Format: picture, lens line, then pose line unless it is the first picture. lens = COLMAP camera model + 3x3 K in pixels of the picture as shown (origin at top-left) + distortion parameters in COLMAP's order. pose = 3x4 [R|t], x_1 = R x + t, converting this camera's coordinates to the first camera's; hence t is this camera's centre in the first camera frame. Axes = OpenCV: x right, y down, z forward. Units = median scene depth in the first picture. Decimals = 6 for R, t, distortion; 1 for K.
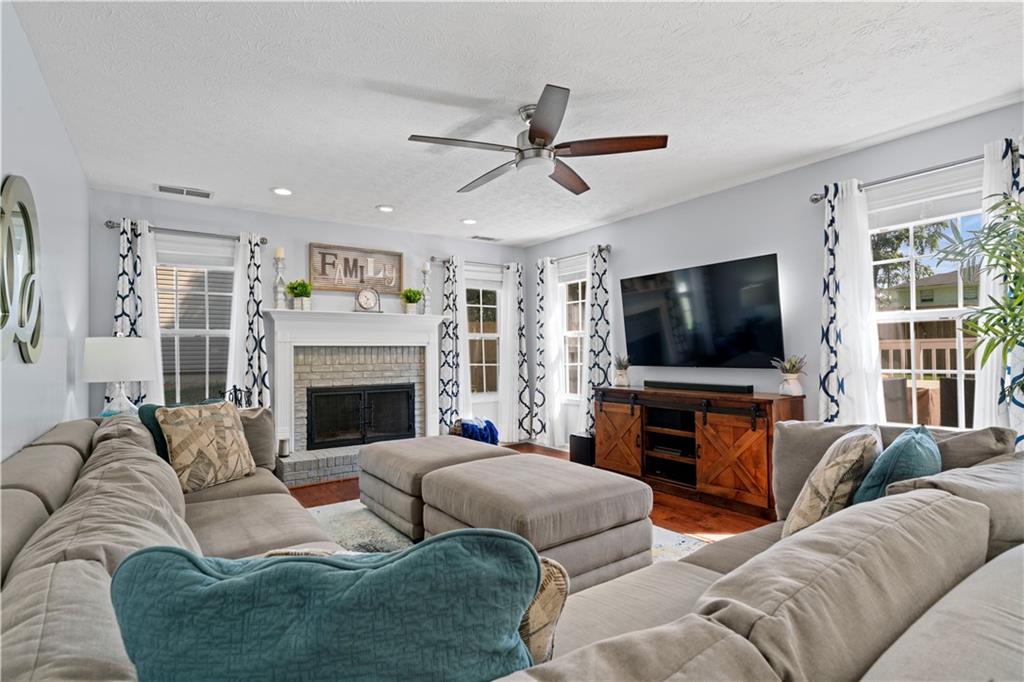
lens RADIAL K [[501.2, 0, 502.8], [0, 501.2, 344.5], [0, 0, 1]] dist [-0.000119, 0.000433]
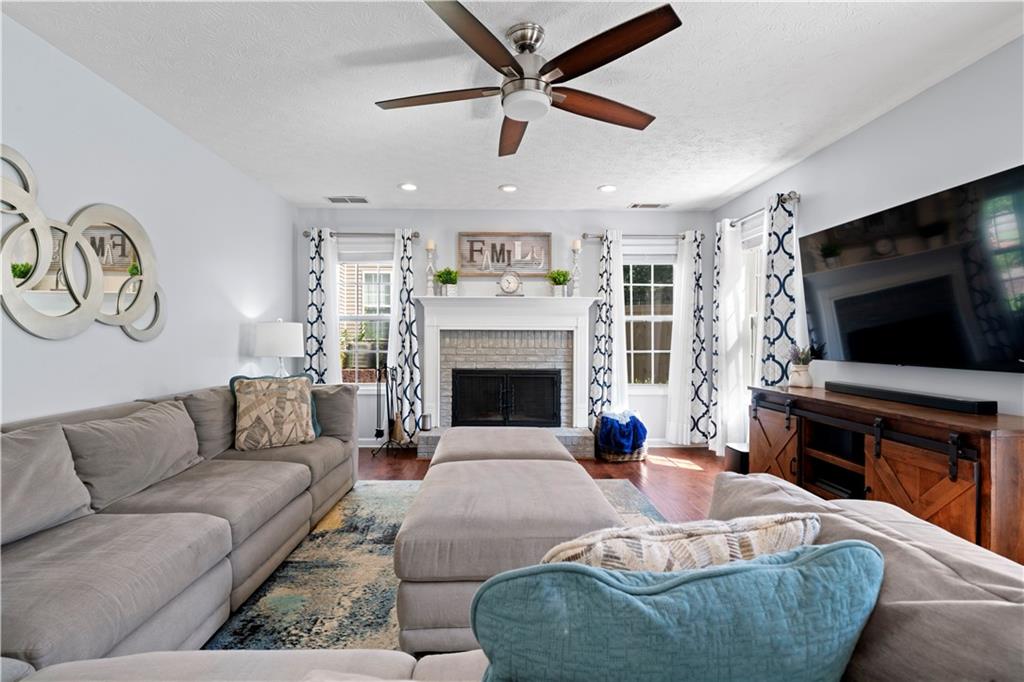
lens RADIAL K [[489.4, 0, 505.6], [0, 489.4, 345.8], [0, 0, 1]] dist [0.000817, 0.000180]
pose [[0.836249, 0.021627, -0.547923, 0.279985], [-0.002956, 0.999385, 0.034935, 0.000227], [0.548342, -0.027595, 0.835799, 0.191264]]
